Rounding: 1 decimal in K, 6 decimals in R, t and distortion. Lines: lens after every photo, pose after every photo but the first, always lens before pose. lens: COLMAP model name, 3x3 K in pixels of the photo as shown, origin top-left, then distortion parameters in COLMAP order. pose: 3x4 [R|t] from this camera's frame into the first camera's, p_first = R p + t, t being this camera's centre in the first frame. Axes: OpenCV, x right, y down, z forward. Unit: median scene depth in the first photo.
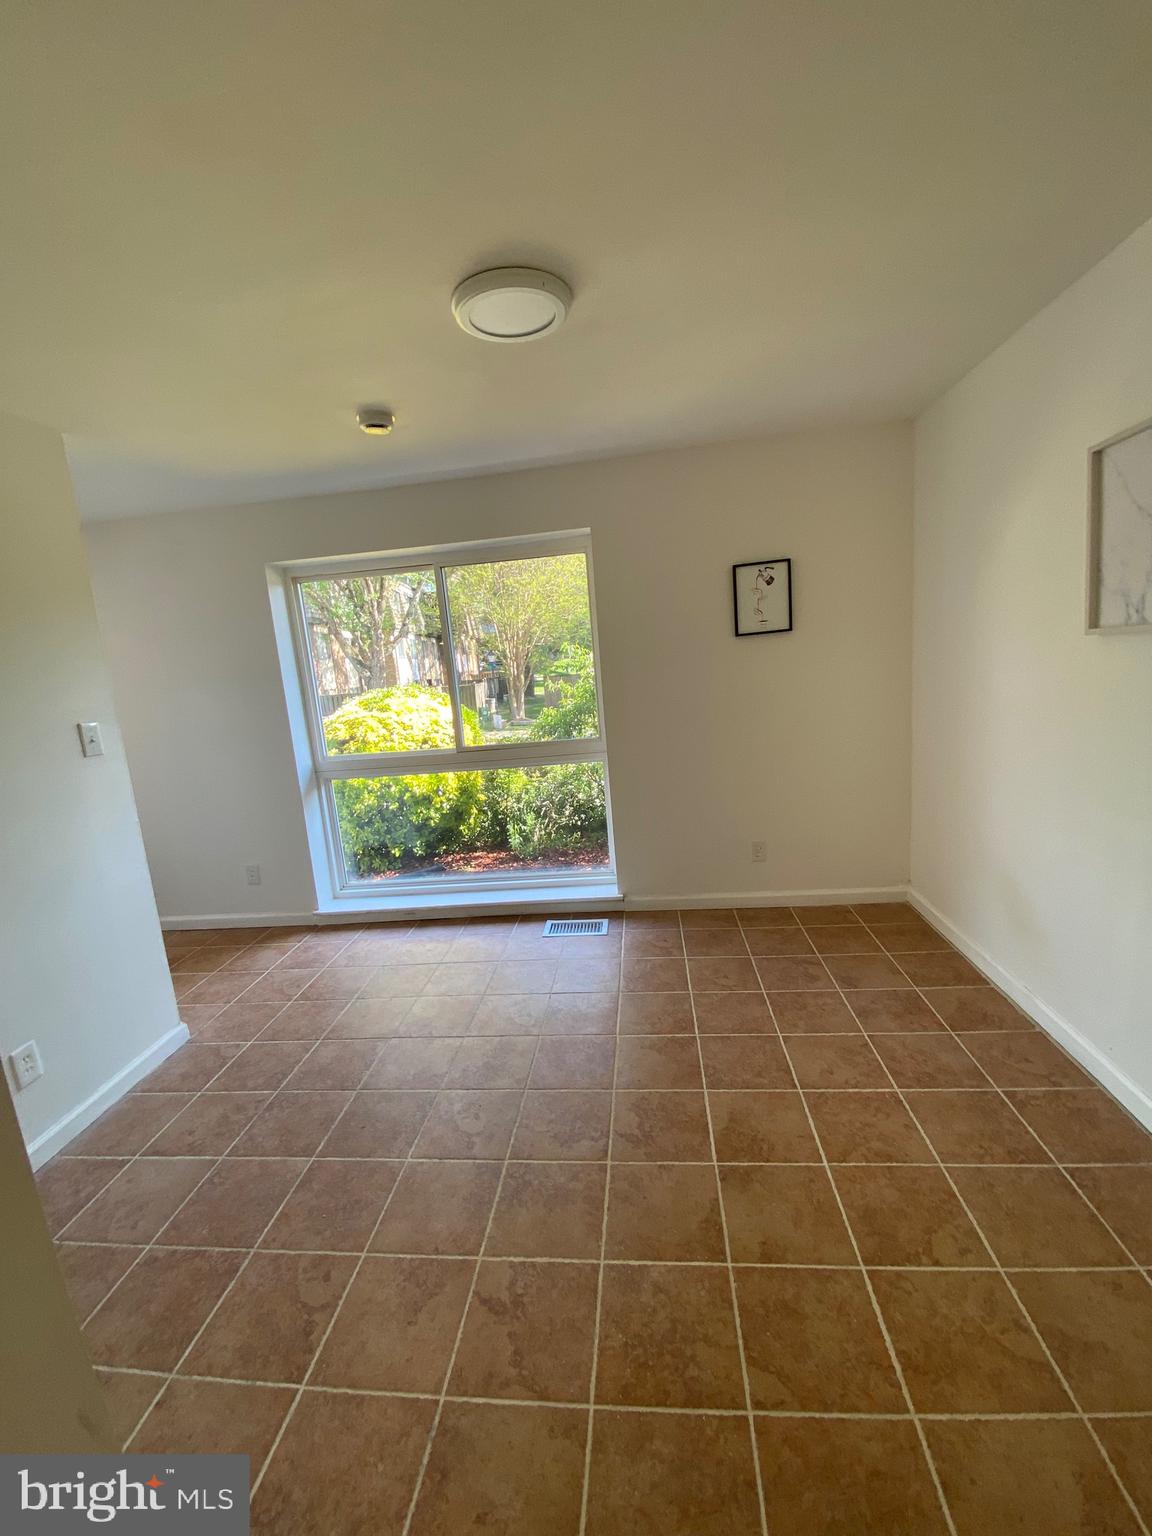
lens RADIAL K [[617.4, 0, 575.9], [0, 617.4, 762.5], [0, 0, 1]] dist [0.021624, -0.017572]
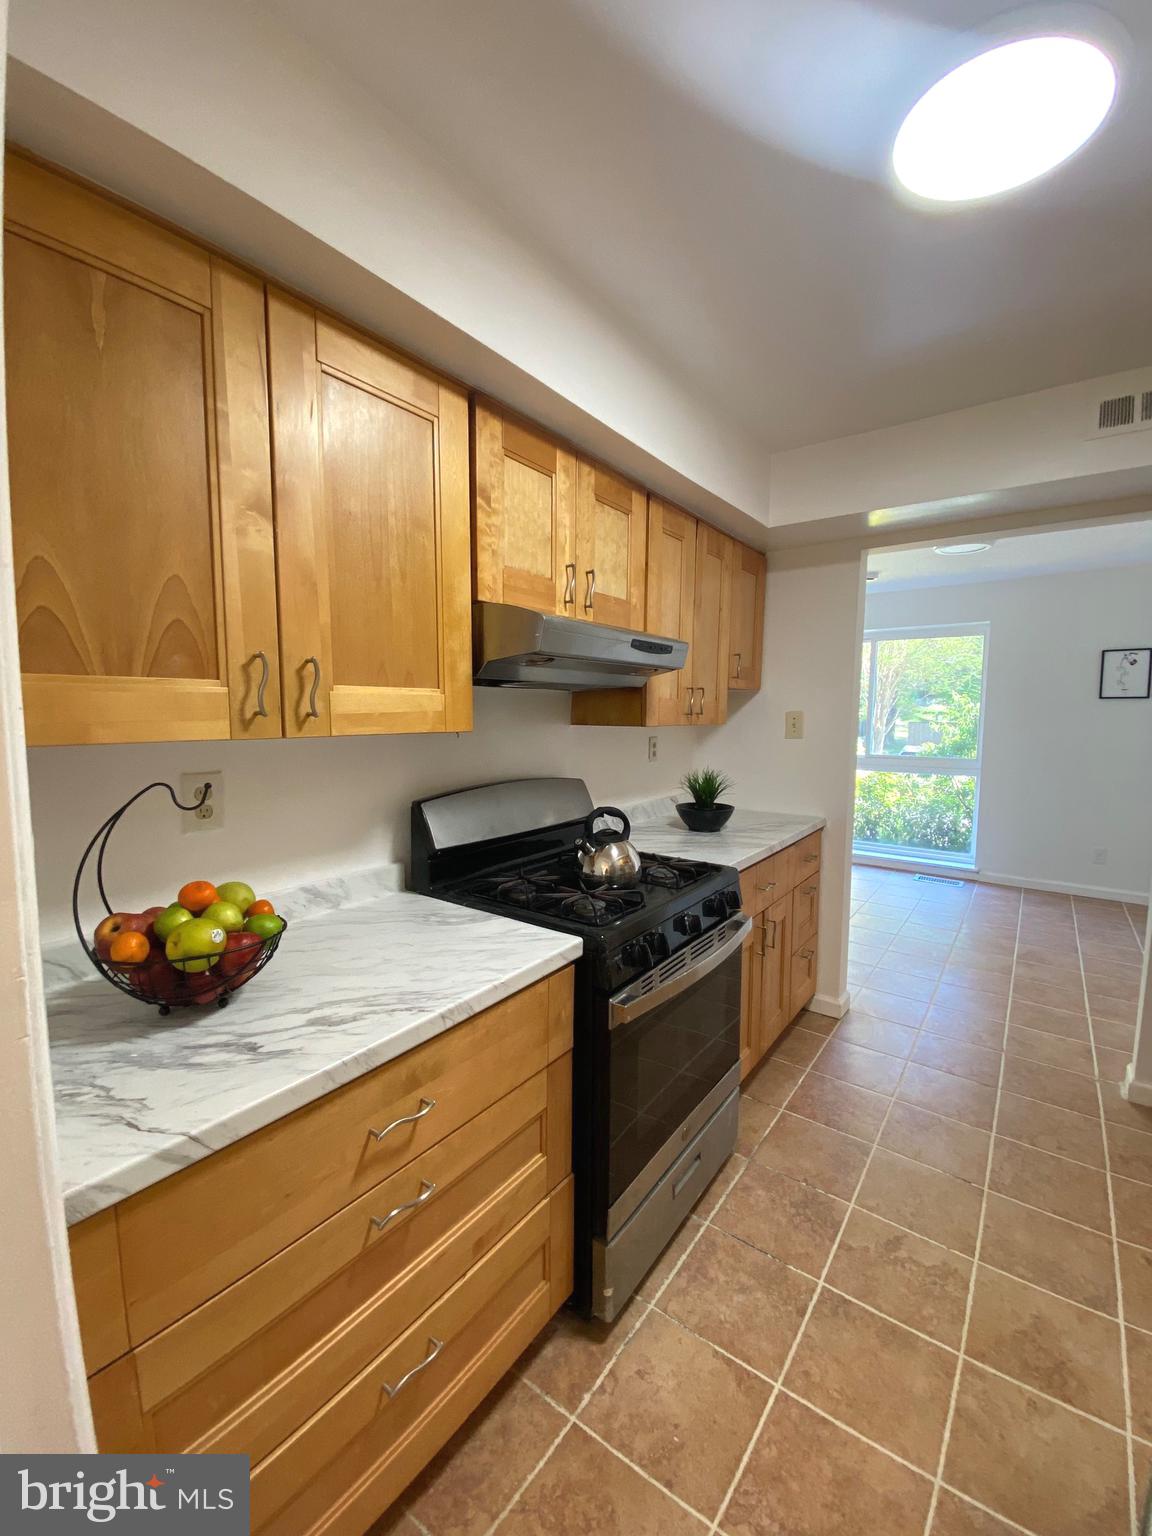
lens RADIAL K [[617.4, 0, 575.9], [0, 617.4, 762.5], [0, 0, 1]] dist [0.021624, -0.017572]
pose [[0.853962, 0.125779, -0.504905, -0.029525], [-0.152121, 0.988300, -0.011087, 0.144327], [0.497603, 0.086274, 0.863104, -0.845795]]
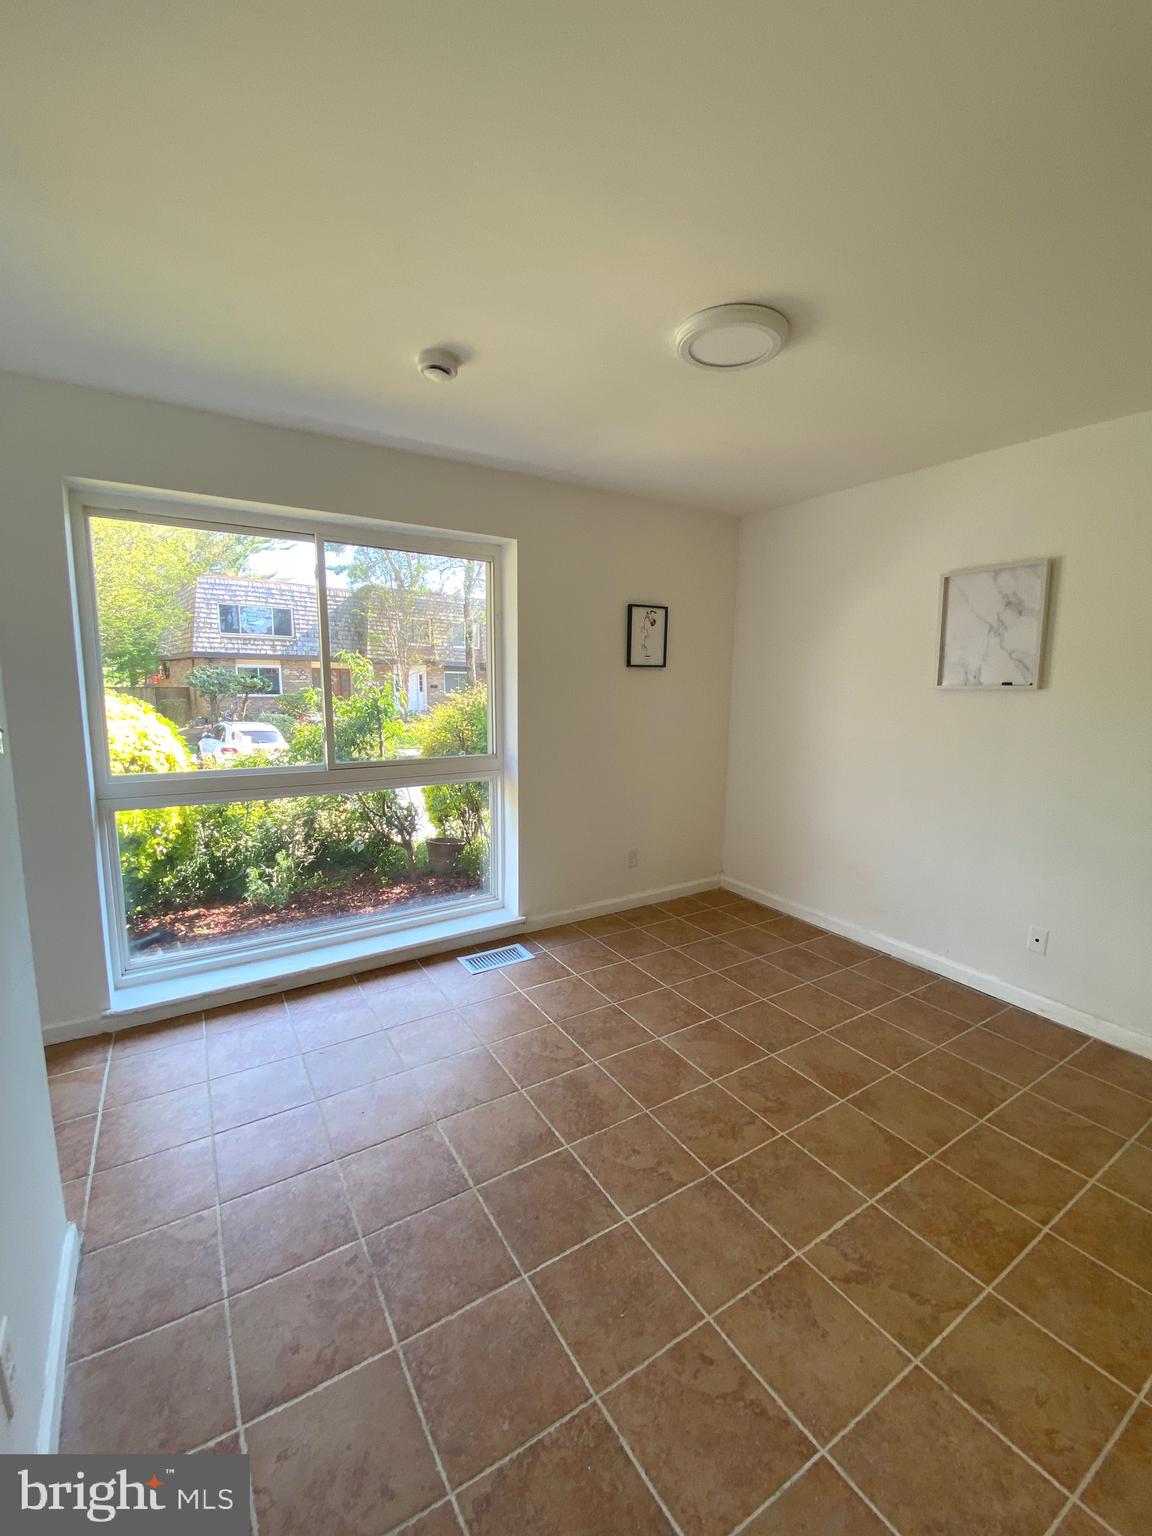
lens RADIAL K [[617.4, 0, 575.9], [0, 617.4, 762.5], [0, 0, 1]] dist [0.021624, -0.017572]
pose [[0.782367, 0.011235, 0.622716, -0.533314], [0.021417, 0.998761, -0.044928, 0.019337], [-0.622449, 0.048487, 0.781157, 0.198349]]
